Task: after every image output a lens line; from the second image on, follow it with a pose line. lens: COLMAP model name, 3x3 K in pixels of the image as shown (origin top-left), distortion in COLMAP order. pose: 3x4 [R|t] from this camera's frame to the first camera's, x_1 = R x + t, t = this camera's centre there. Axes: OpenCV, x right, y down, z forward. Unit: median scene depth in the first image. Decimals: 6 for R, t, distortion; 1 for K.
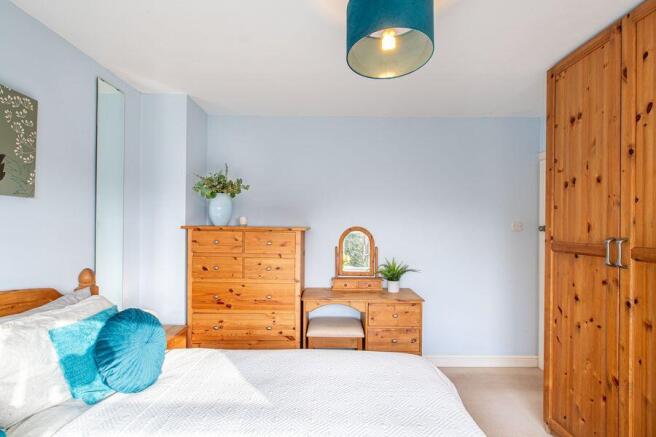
lens RADIAL K [[303.1, 0, 328.0], [0, 303.1, 218.5], [0, 0, 1]] dist [0.000082, 0.000019]
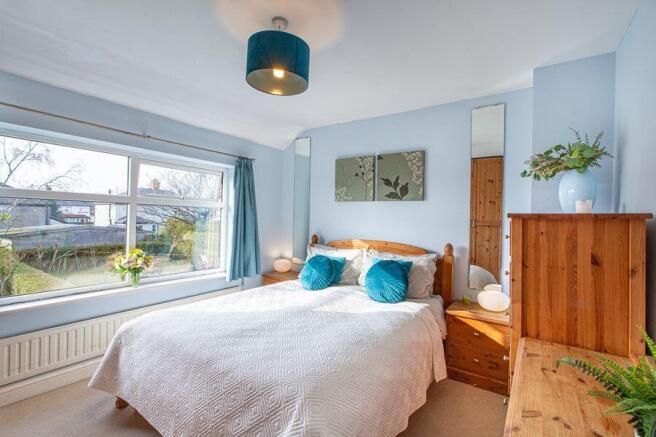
lens RADIAL K [[303.1, 0, 328.0], [0, 303.1, 218.5], [0, 0, 1]] dist [0.000082, 0.000019]
pose [[-0.567519, -0.020399, -0.823108, 1.018493], [-0.013895, 0.999788, -0.015198, 0.087435], [0.823243, 0.002812, -0.567682, 1.687495]]
